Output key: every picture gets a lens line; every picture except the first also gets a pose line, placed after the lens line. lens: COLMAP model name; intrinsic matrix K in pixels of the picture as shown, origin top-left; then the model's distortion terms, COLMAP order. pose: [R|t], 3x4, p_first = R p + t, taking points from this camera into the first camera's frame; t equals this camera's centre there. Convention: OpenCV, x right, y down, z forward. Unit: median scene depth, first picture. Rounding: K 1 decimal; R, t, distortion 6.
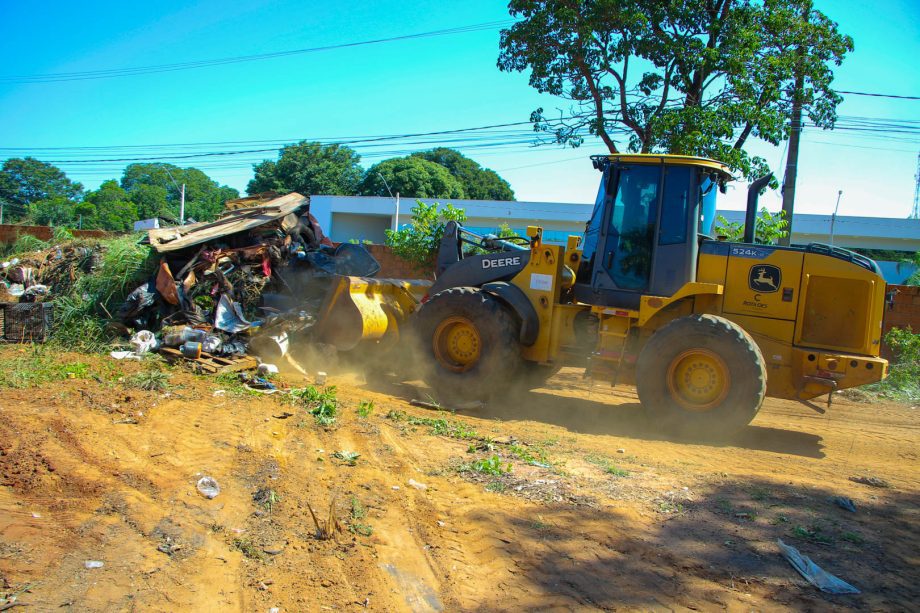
lens RADIAL K [[754.6, 0, 460.0], [0, 754.6, 306.5], [0, 0, 1]] dist [-0.193330, 0.182247]
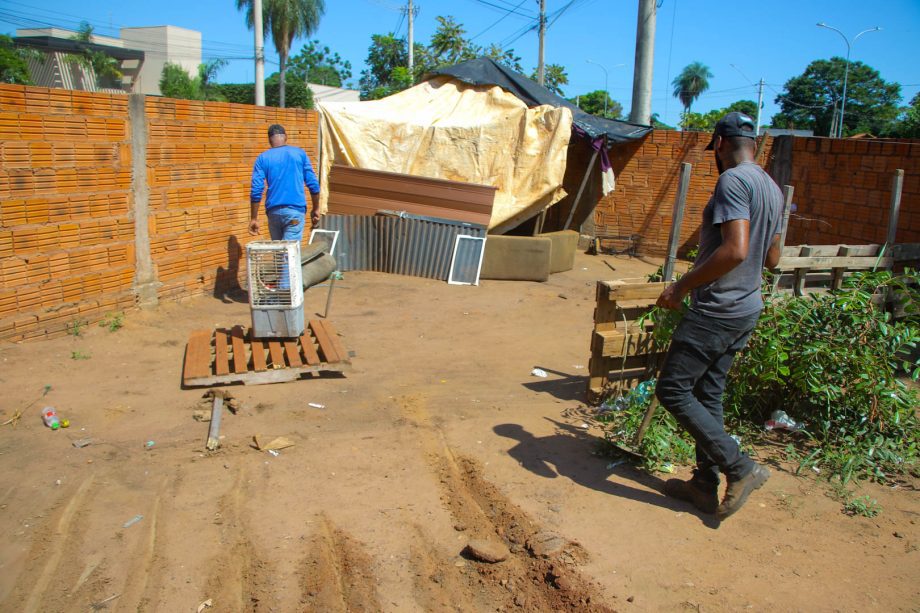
lens RADIAL K [[754.6, 0, 460.0], [0, 754.6, 306.5], [0, 0, 1]] dist [-0.193330, 0.182247]
pose [[0.595060, 0.125818, -0.793771, -1.183537], [-0.030845, 0.990517, 0.133880, -0.146761], [0.803089, -0.055183, 0.593298, 1.042057]]
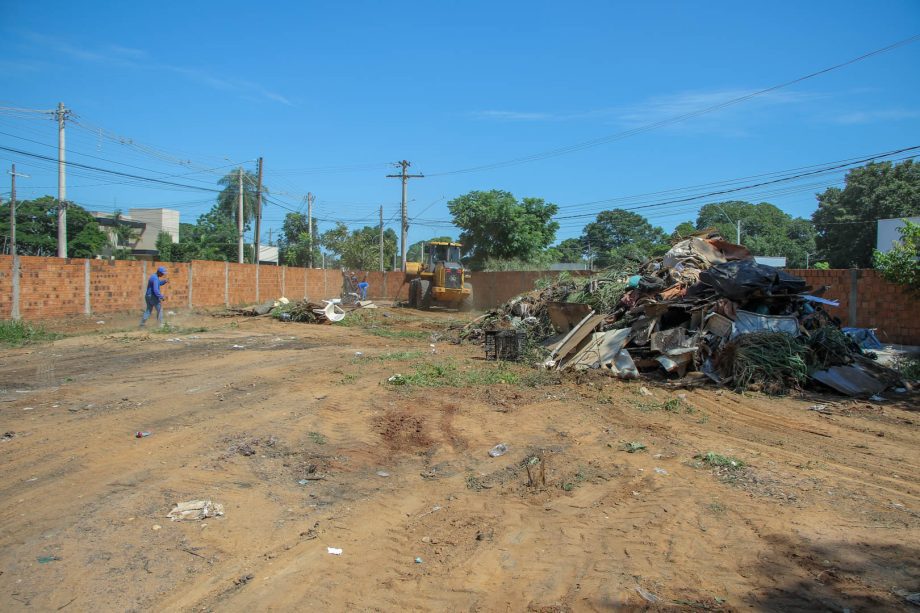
lens RADIAL K [[754.6, 0, 460.0], [0, 754.6, 306.5], [0, 0, 1]] dist [-0.193330, 0.182247]
pose [[0.723262, -0.033848, -0.689744, 0.140377], [0.000237, 0.998810, -0.048766, 0.009463], [0.690574, 0.035107, 0.722409, -0.022763]]
